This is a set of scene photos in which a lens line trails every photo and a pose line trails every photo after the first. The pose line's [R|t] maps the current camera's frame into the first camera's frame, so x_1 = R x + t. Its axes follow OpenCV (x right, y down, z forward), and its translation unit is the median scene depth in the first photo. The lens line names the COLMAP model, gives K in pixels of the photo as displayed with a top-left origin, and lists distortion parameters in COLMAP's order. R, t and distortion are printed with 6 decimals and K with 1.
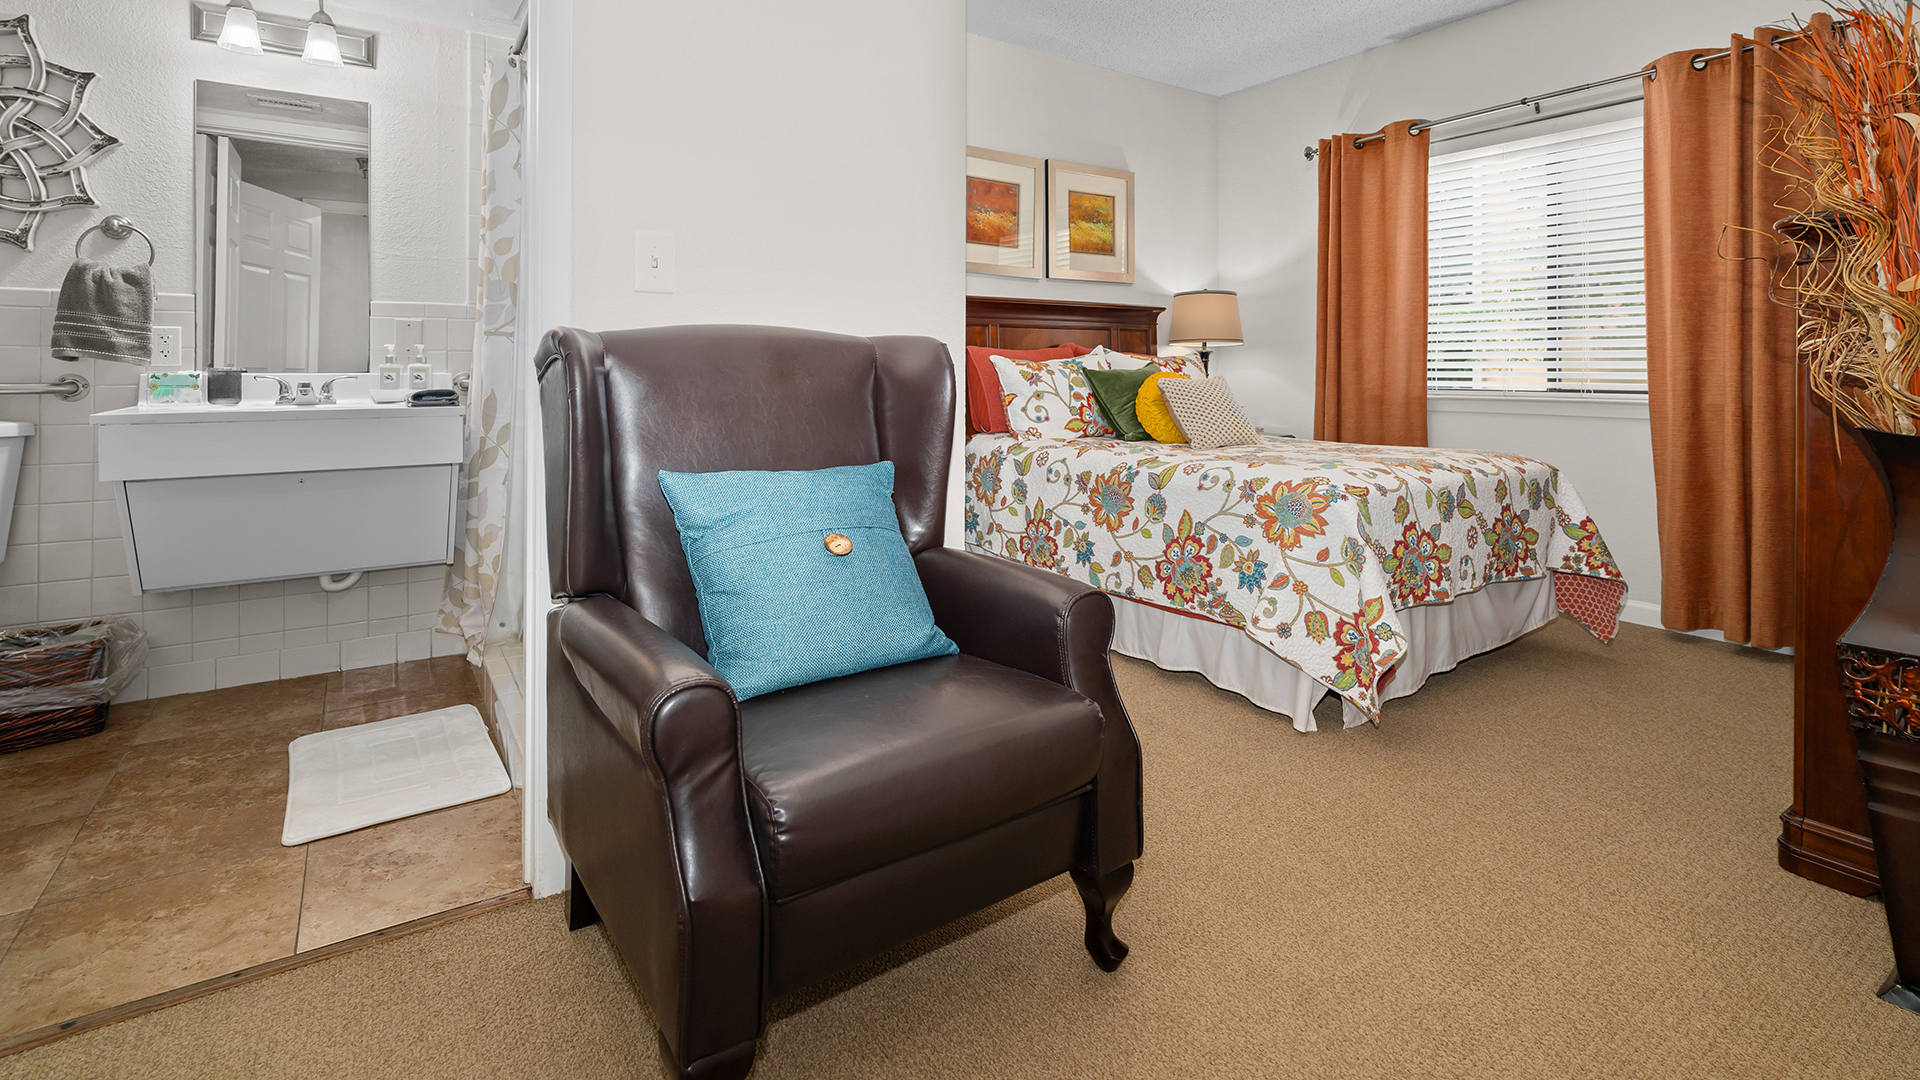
lens RADIAL K [[908.1, 0, 960.2], [0, 908.1, 427.5], [0, 0, 1]] dist [-0.000784, -0.000388]
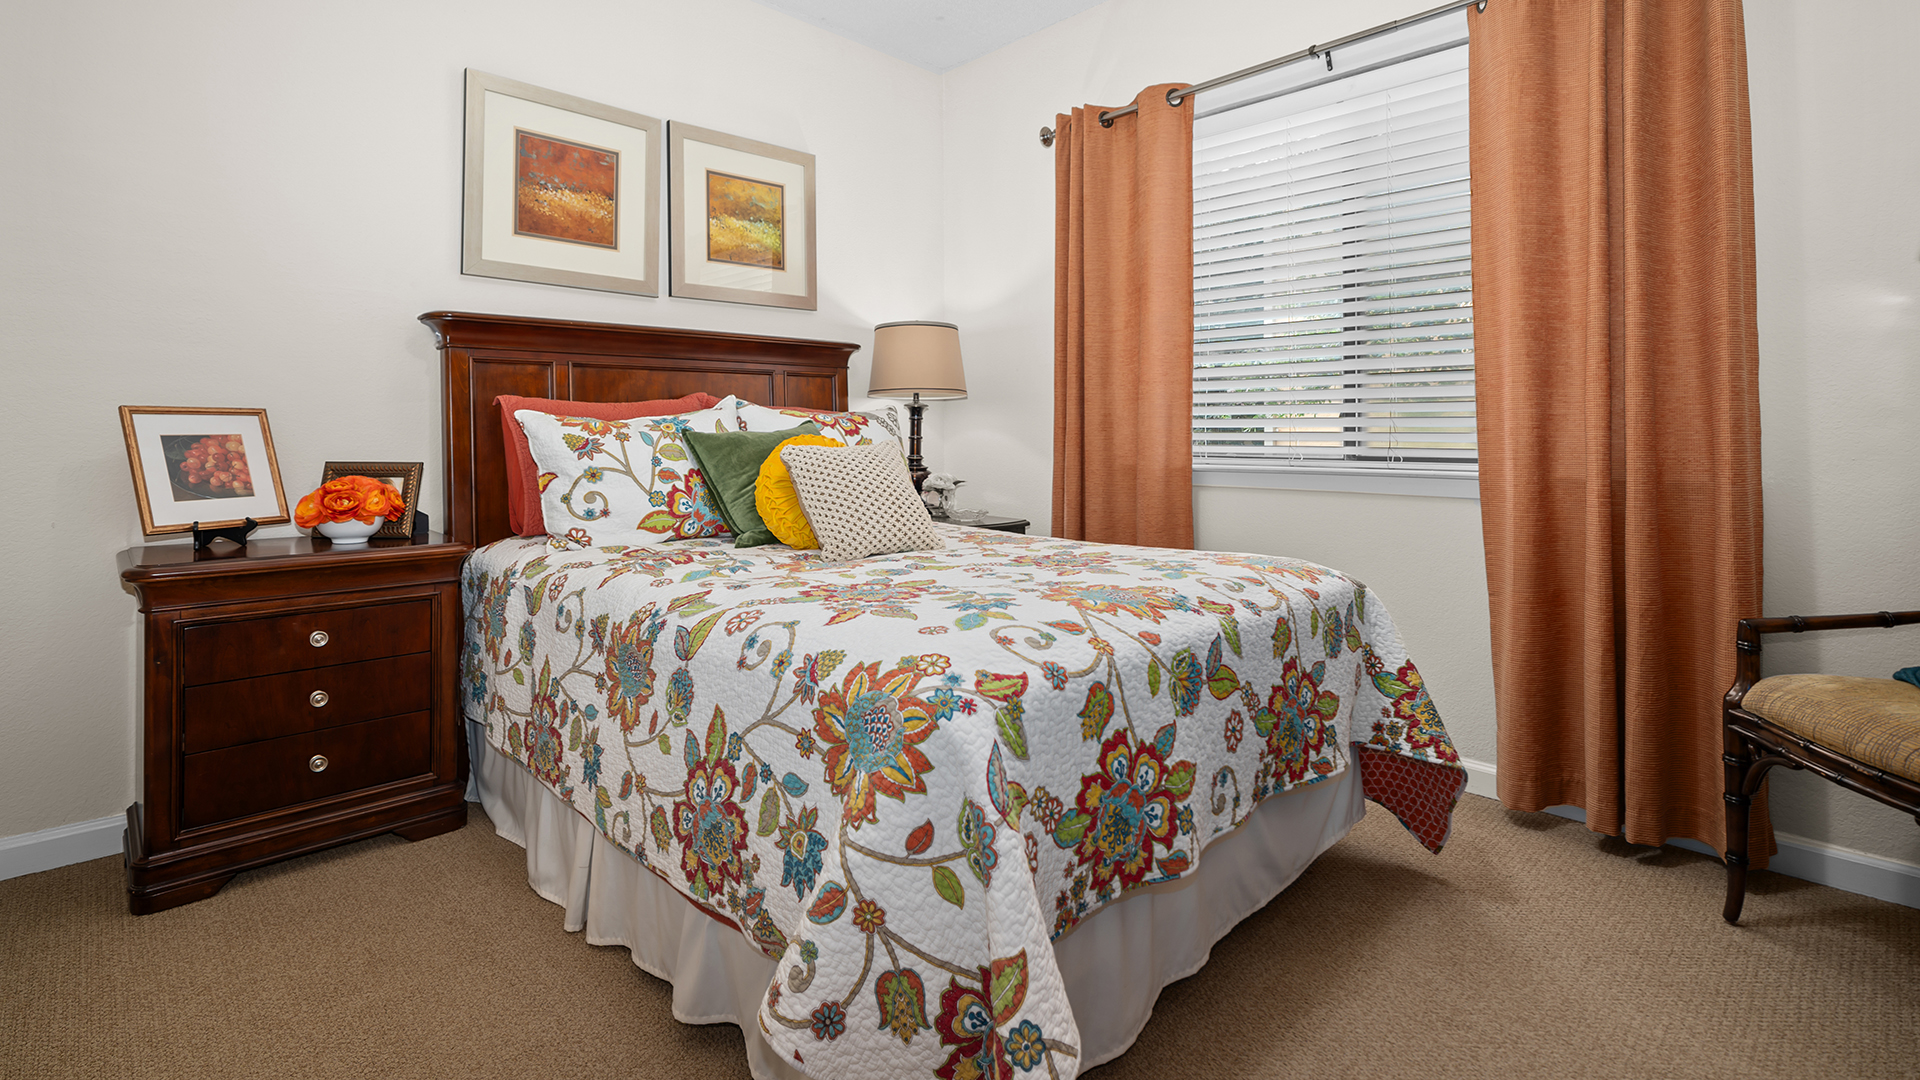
lens RADIAL K [[882.2, 0, 961.7], [0, 882.2, 514.0], [0, 0, 1]] dist [-0.010732, -0.000038]
pose [[0.983951, -0.022044, 0.177073, 0.285719], [0.016545, 0.999336, 0.032469, -0.030562], [-0.177671, -0.029019, 0.983662, 0.466920]]
